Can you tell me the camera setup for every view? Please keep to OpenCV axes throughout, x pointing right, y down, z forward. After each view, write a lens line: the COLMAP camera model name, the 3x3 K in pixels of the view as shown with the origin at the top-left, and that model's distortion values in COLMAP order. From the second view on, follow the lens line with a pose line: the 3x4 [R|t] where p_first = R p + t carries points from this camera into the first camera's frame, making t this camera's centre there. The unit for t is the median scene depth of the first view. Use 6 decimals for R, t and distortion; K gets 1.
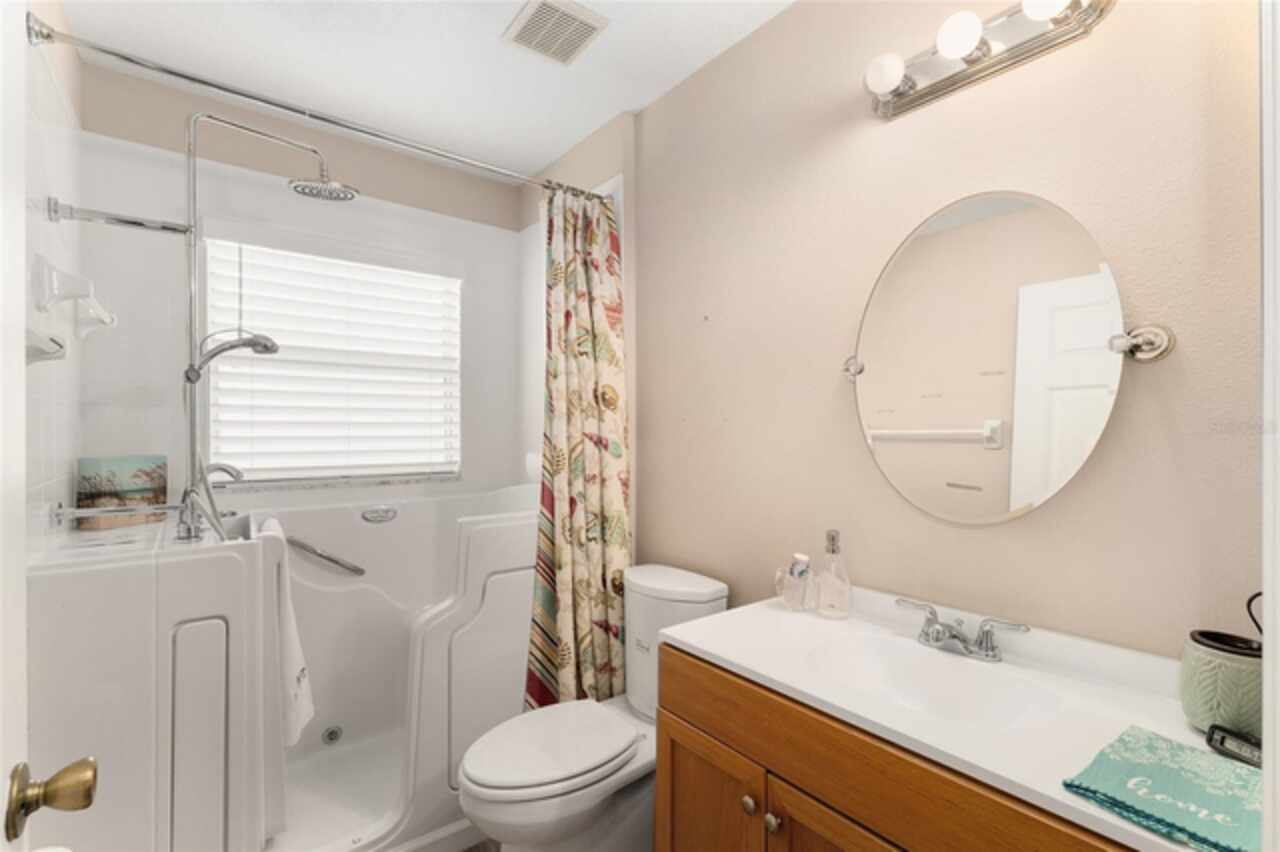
lens RADIAL K [[573.2, 0, 636.2], [0, 573.2, 429.3], [0, 0, 1]] dist [0.003506, -0.000028]
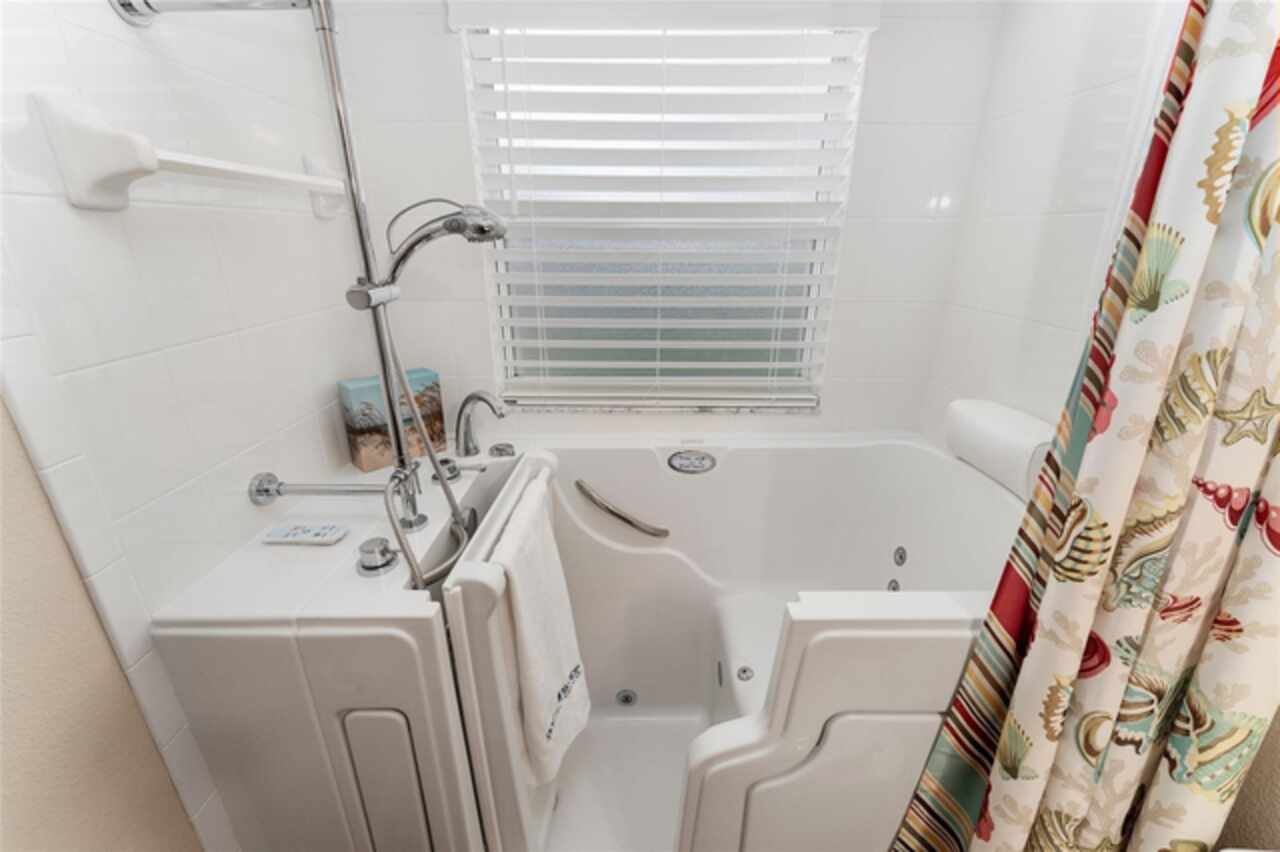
lens RADIAL K [[512.0, 0, 636.3], [0, 512.0, 426.6], [0, 0, 1]] dist [-0.001884, -0.000105]
pose [[0.792773, 0.214807, -0.570411, -0.187562], [-0.003568, 0.937460, 0.348074, -0.122663], [0.609506, -0.273908, 0.743960, 0.606098]]
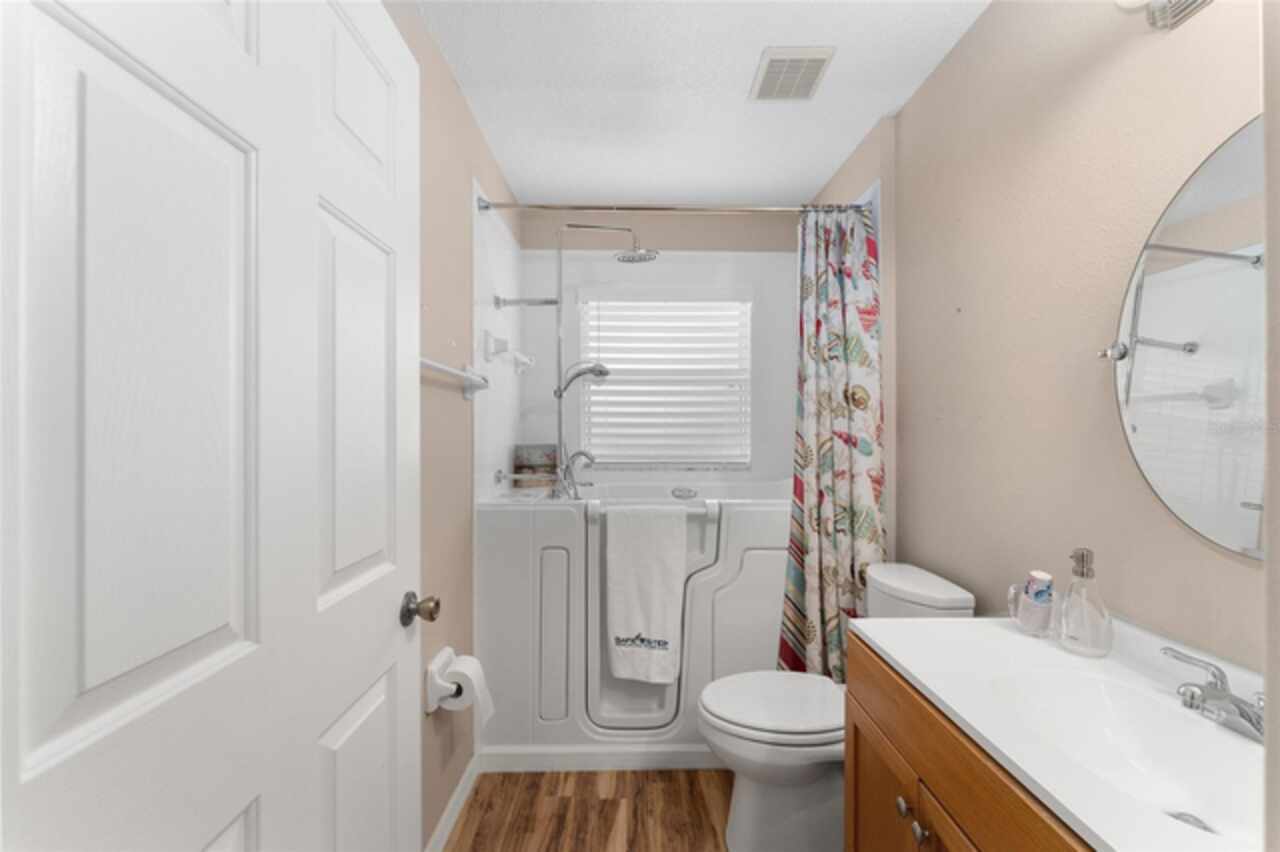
lens RADIAL K [[512.0, 0, 636.3], [0, 512.0, 426.6], [0, 0, 1]] dist [-0.001884, -0.000105]
pose [[0.796290, -0.001007, -0.604915, 0.197890], [0.000055, 0.999999, -0.001591, -0.000653], [0.604916, 0.001233, 0.796289, 0.010066]]
